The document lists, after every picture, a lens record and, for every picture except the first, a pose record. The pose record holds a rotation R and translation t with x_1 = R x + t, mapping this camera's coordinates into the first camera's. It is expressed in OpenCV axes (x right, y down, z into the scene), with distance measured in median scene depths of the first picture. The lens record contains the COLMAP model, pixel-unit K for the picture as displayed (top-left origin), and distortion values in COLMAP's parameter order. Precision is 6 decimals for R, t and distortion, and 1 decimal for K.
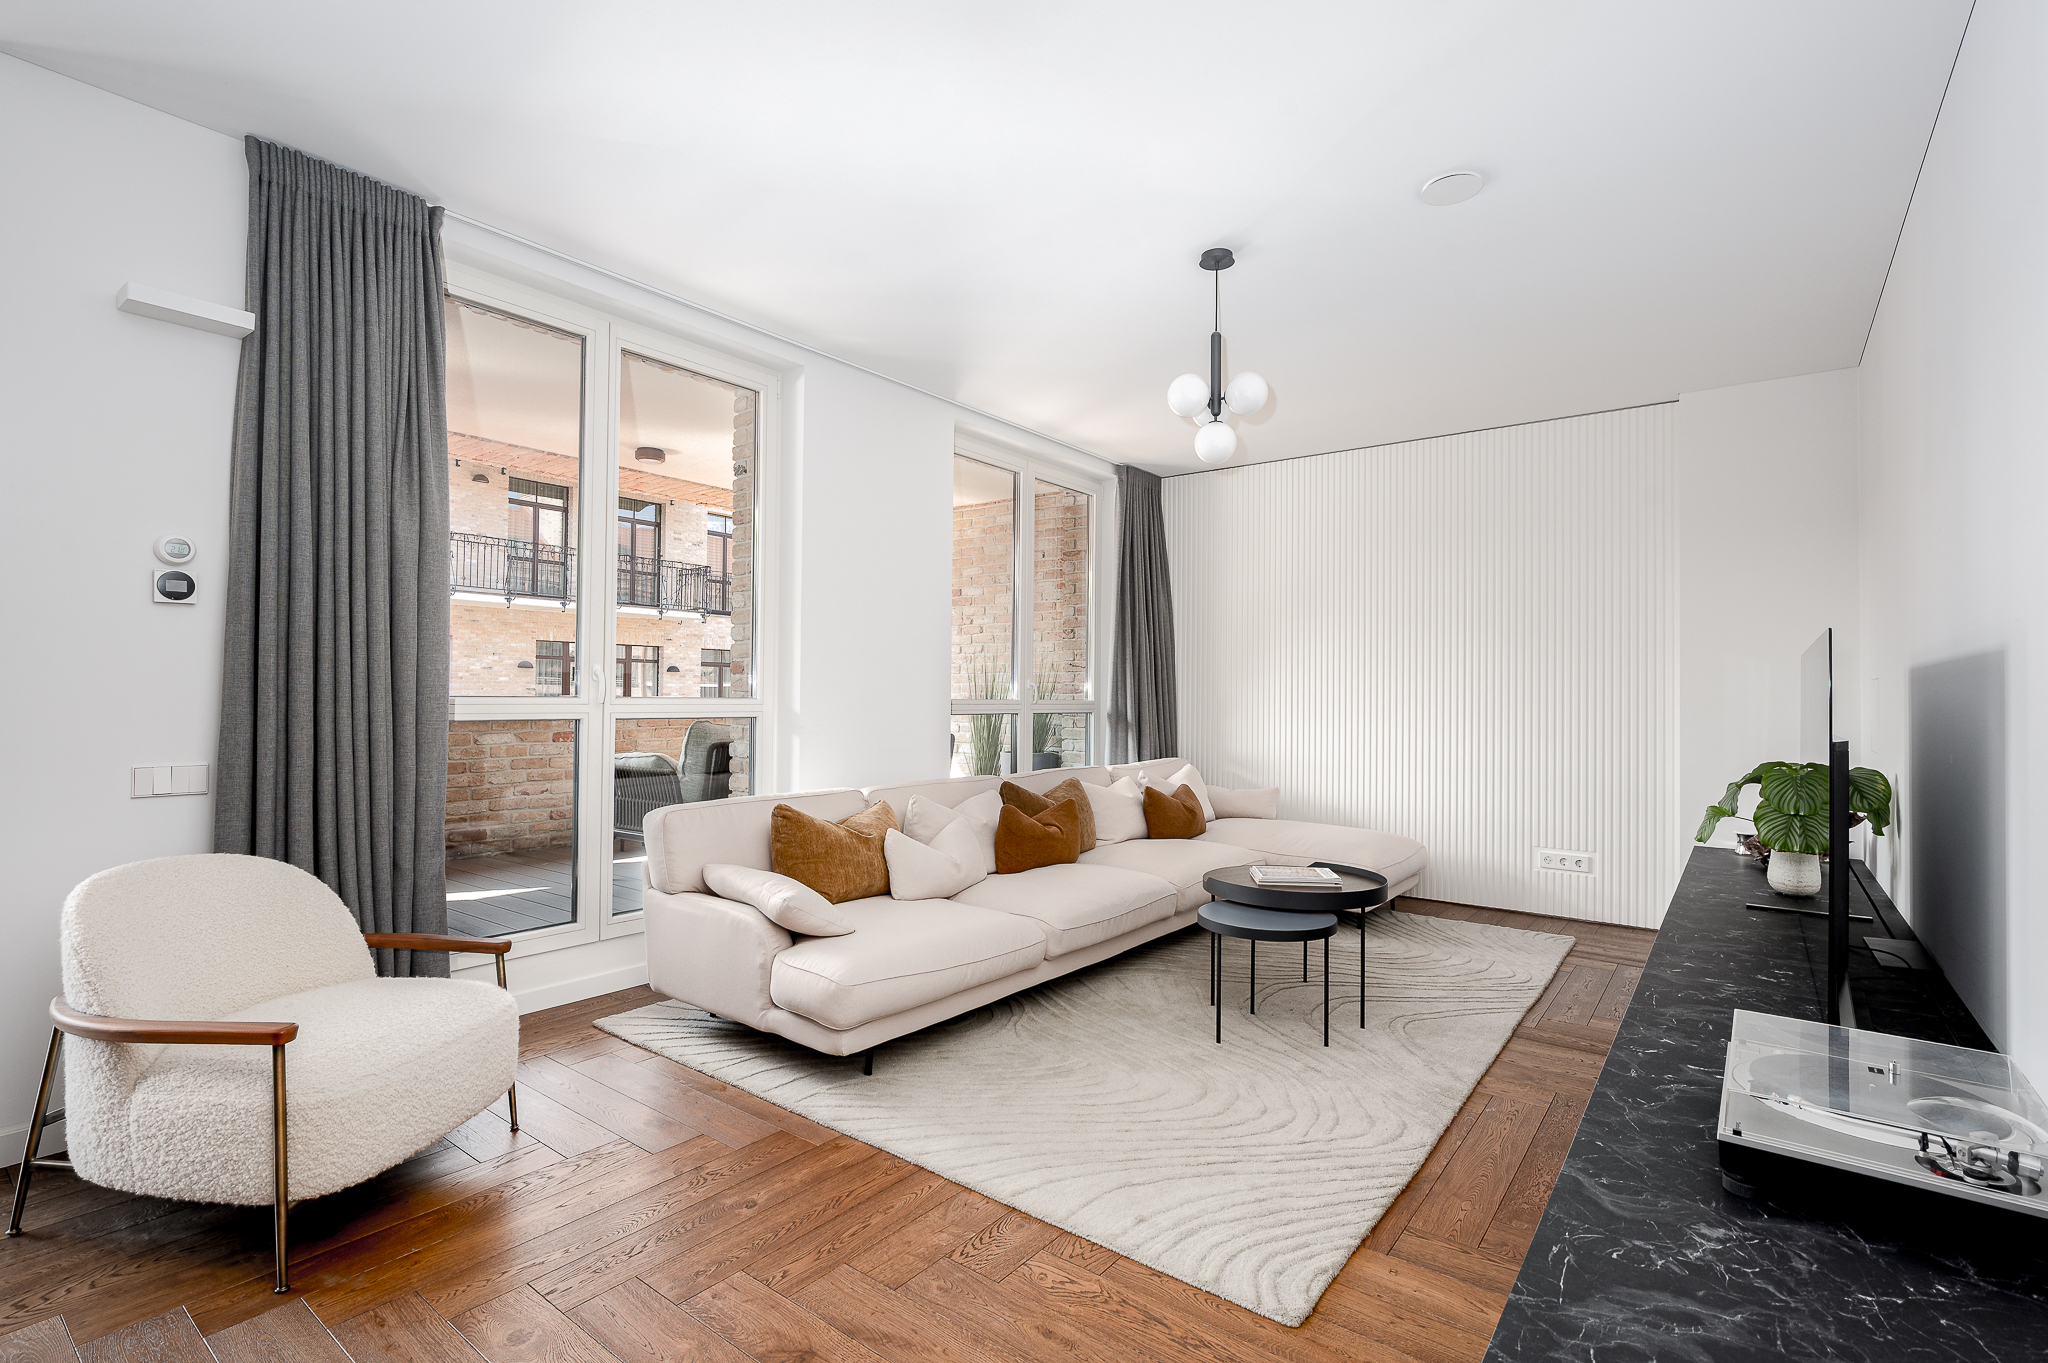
lens RADIAL K [[946.6, 0, 1019.3], [0, 946.6, 694.1], [0, 0, 1]] dist [0.004758, 0.000107]
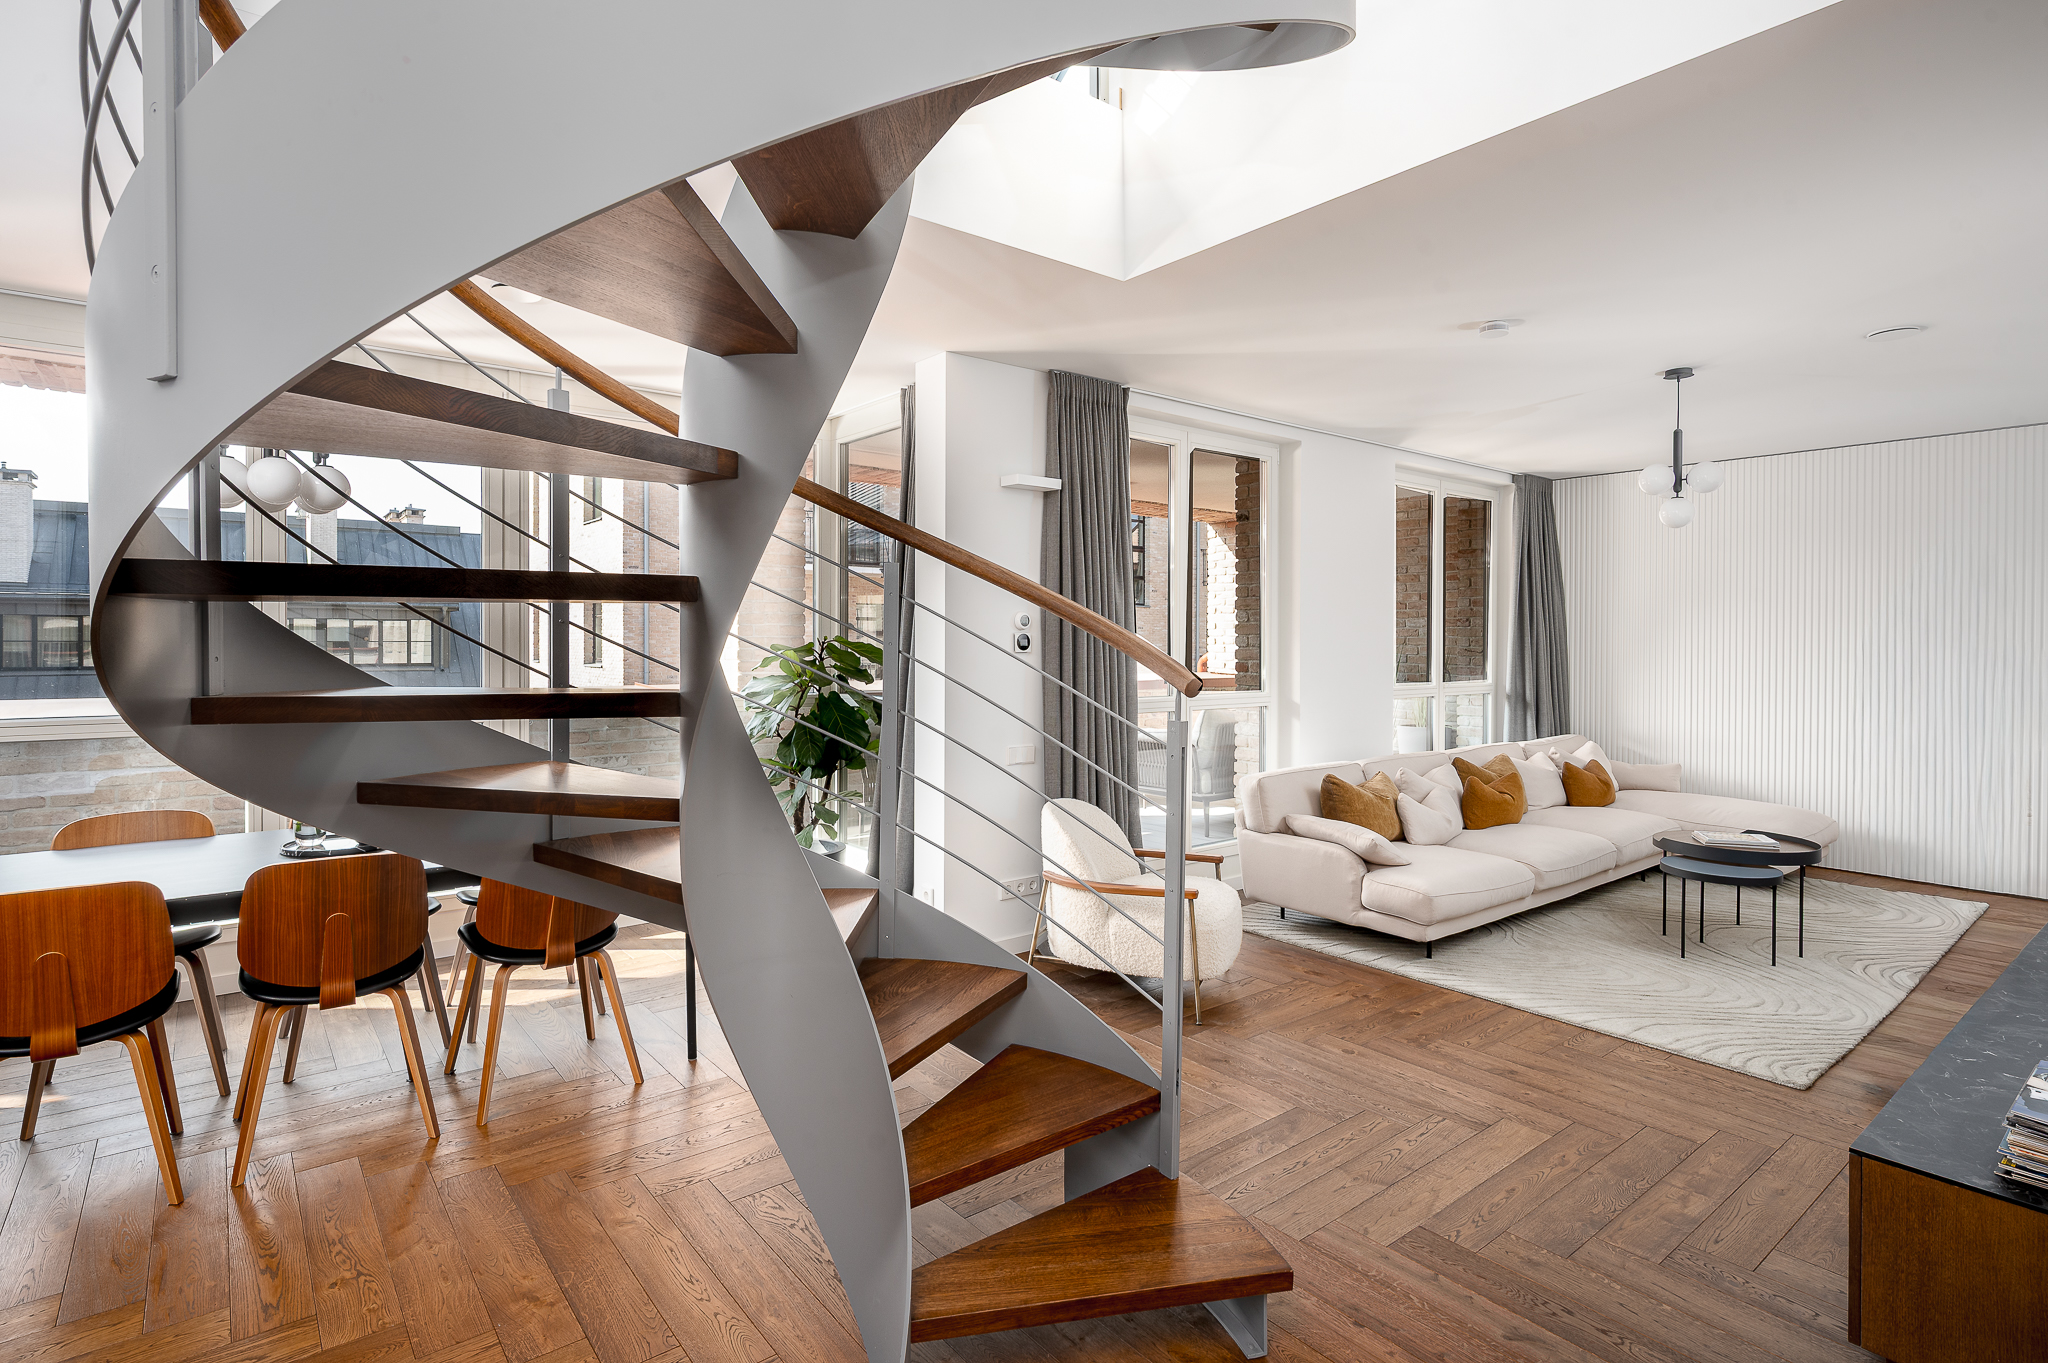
lens RADIAL K [[1004.0, 0, 1027.1], [0, 1004.0, 663.5], [0, 0, 1]] dist [-0.000364, -0.000393]
pose [[0.971574, 0.000566, -0.236737, -0.359473], [0.004764, 0.999748, 0.021945, -0.090848], [0.236689, -0.022449, 0.971326, -0.608498]]
